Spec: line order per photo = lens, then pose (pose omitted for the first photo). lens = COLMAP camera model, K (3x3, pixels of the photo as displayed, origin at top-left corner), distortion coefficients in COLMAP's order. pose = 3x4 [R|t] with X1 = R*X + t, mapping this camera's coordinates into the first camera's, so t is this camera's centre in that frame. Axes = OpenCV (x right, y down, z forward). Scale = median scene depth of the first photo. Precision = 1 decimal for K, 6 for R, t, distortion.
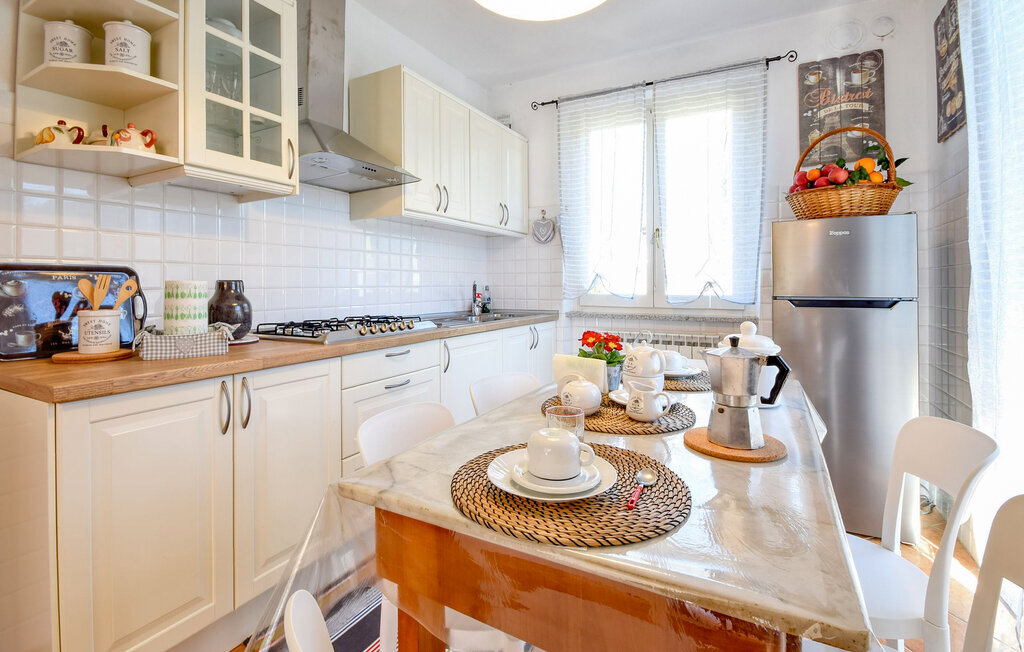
lens RADIAL K [[469.5, 0, 514.7], [0, 469.5, 277.8], [0, 0, 1]] dist [0.014029, -0.018279]
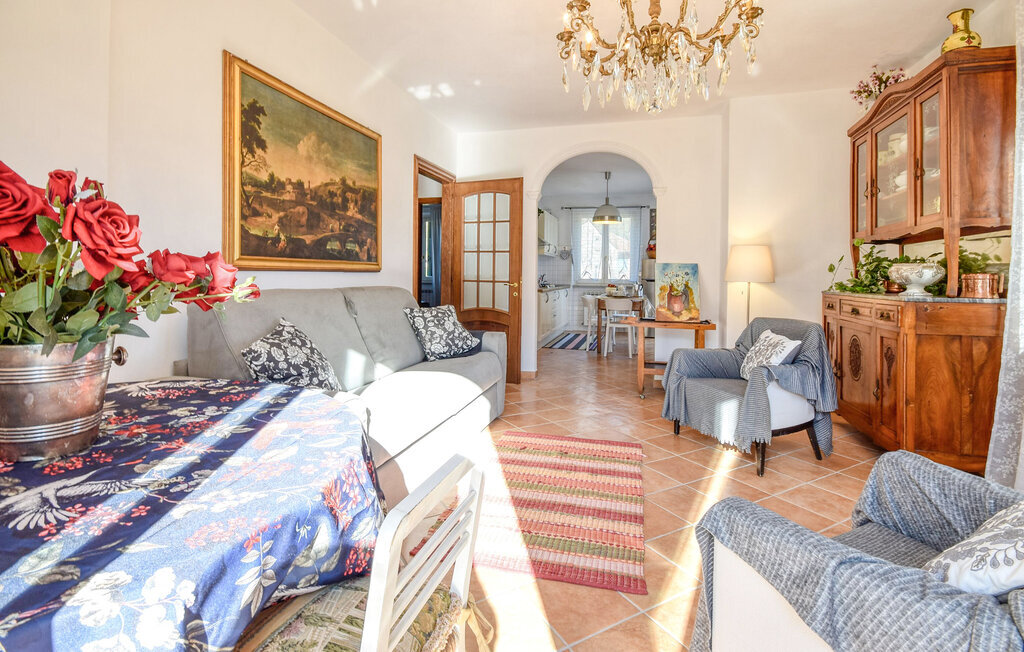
lens RADIAL K [[462.1, 0, 509.7], [0, 462.1, 278.9], [0, 0, 1]] dist [-0.000755, -0.000040]
pose [[0.976823, 0.008300, 0.213887, -1.218131], [-0.012884, 0.999716, 0.020047, -0.019284], [-0.213660, -0.022338, 0.976653, -2.284380]]
